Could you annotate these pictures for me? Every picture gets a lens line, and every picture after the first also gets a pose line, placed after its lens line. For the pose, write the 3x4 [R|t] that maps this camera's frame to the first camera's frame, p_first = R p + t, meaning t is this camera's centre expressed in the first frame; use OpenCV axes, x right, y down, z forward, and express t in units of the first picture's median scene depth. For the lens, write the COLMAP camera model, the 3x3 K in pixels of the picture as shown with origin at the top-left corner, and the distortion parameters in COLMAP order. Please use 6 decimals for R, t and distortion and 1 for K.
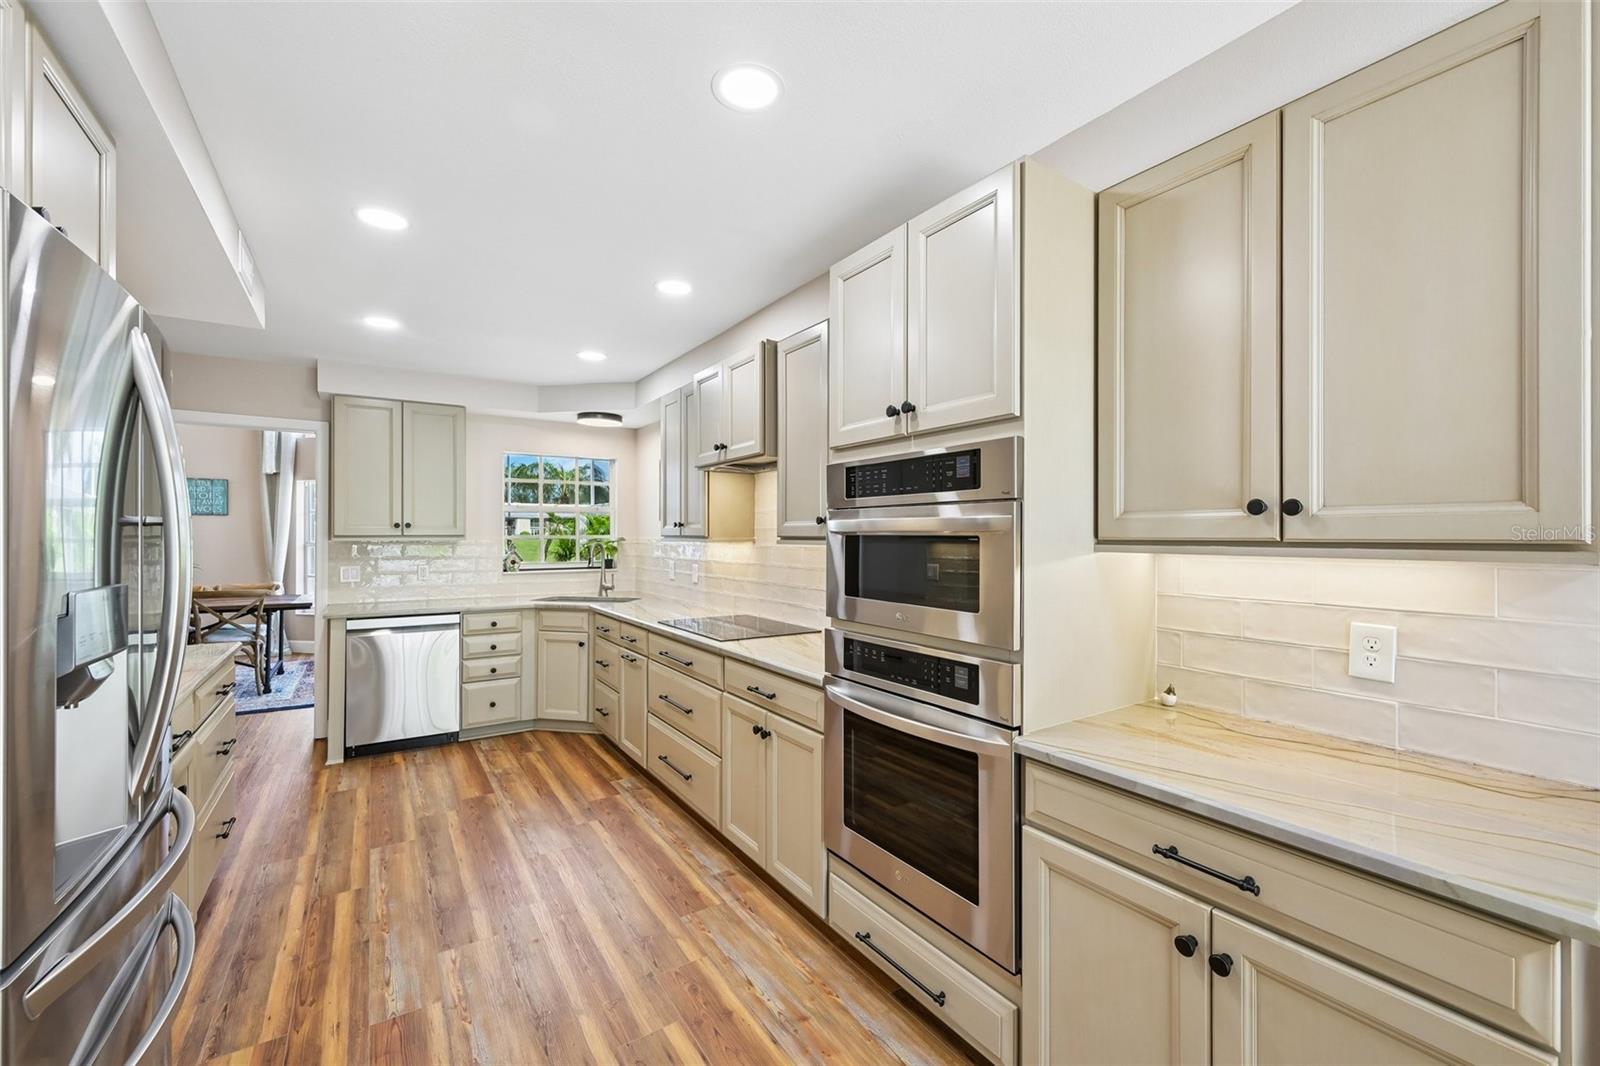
lens RADIAL K [[641.9, 0, 785.4], [0, 641.9, 532.3], [0, 0, 1]] dist [0.004197, -0.000080]
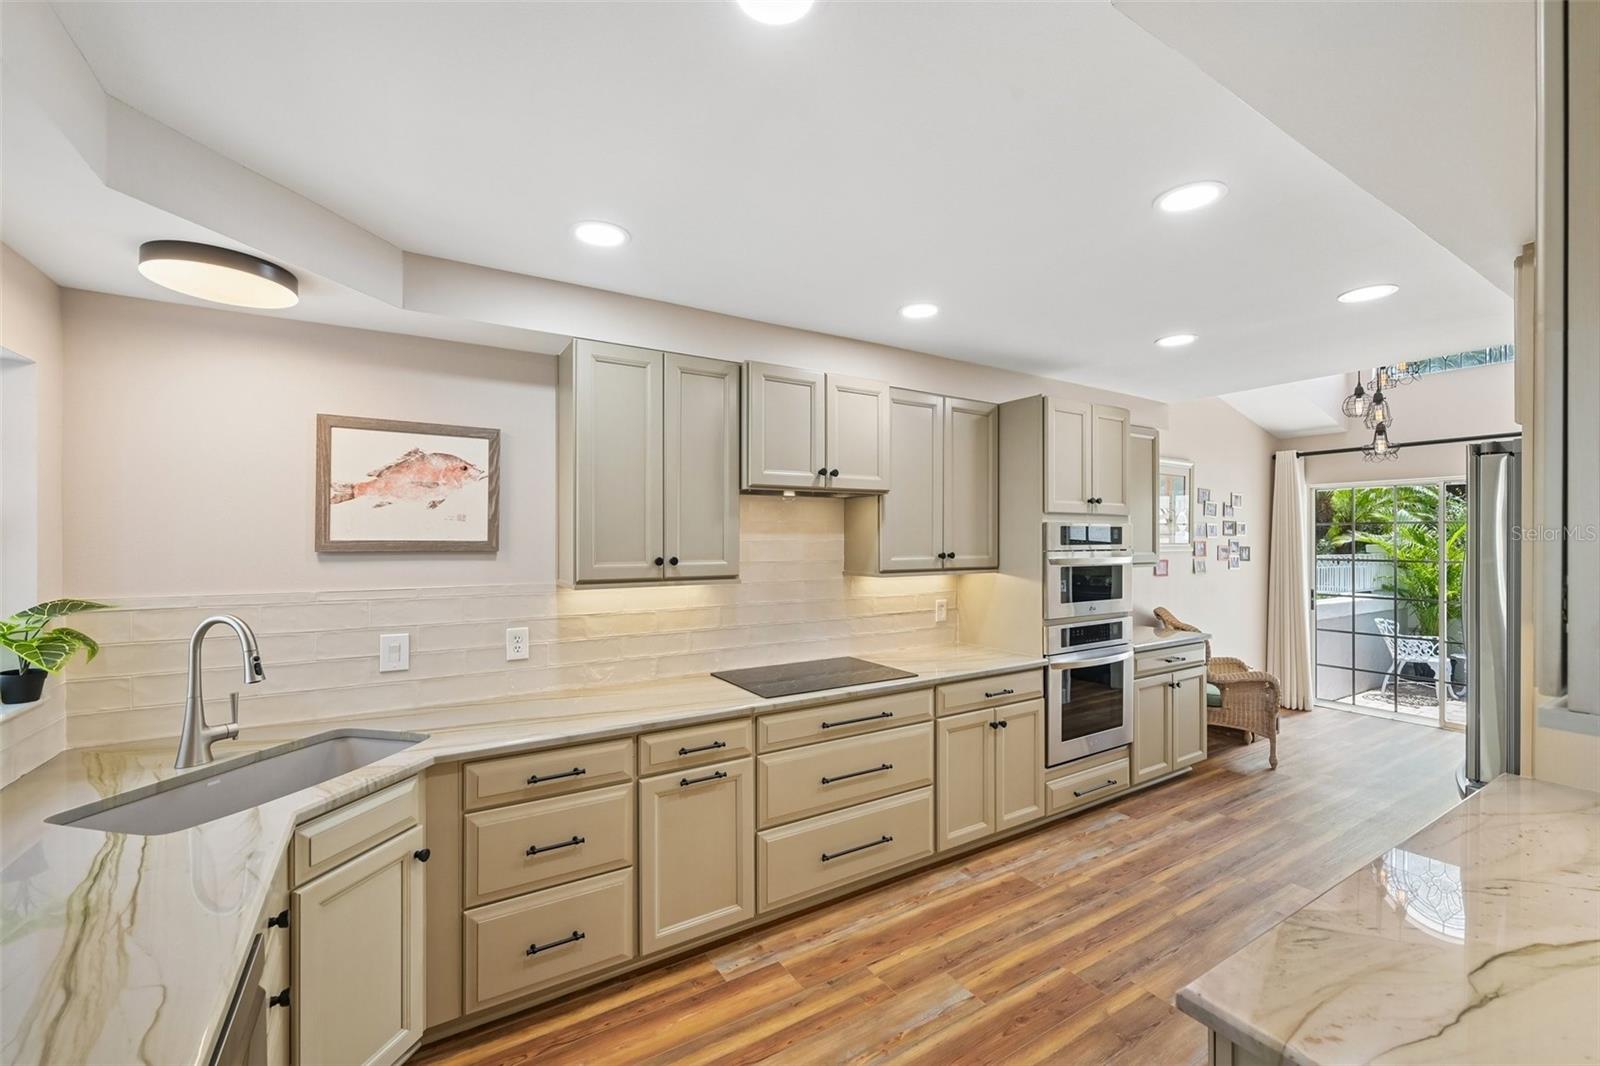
lens RADIAL K [[692.1, 0, 786.7], [0, 692.1, 535.1], [0, 0, 1]] dist [0.002184, 0.000358]
pose [[0.011912, 0.000063, 0.999929, -1.310412], [-0.002283, 0.999997, -0.000036, -0.058626], [-0.999926, -0.002282, 0.011912, 1.302183]]
